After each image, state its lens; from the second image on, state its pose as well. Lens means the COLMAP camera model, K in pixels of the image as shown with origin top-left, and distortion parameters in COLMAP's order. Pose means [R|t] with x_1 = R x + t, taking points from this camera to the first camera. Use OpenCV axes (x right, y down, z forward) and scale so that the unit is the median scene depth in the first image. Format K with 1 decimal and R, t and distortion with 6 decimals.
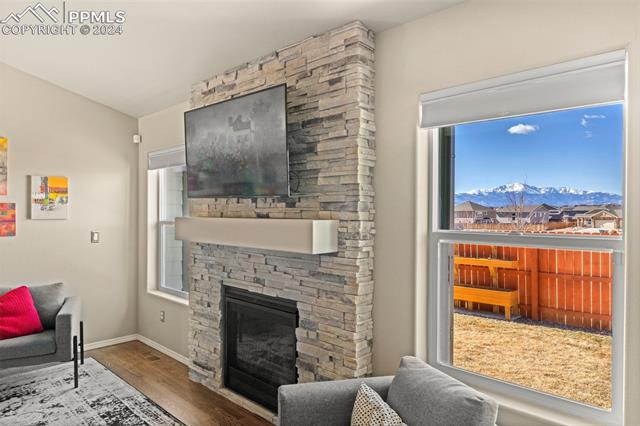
lens RADIAL K [[410.6, 0, 319.4], [0, 410.6, 212.0], [0, 0, 1]] dist [0.000749, 0.000021]
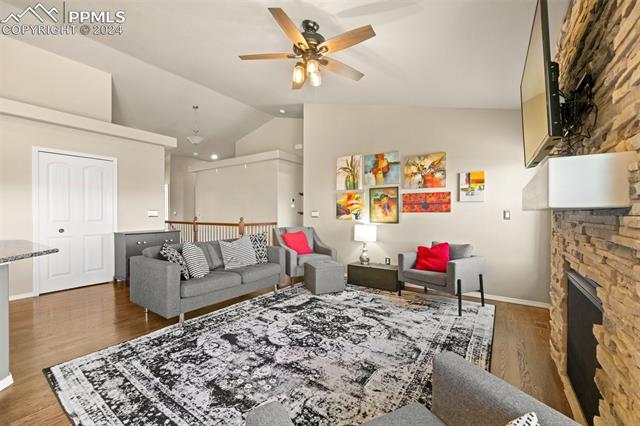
lens RADIAL K [[271.5, 0, 318.9], [0, 271.5, 213.8], [0, 0, 1]] dist [0.002250, 0.000029]
pose [[0.159639, -0.003119, -0.987171, 0.220868], [-0.001278, 0.999994, -0.003366, 0.068079], [0.987175, 0.001799, 0.159634, 0.320386]]
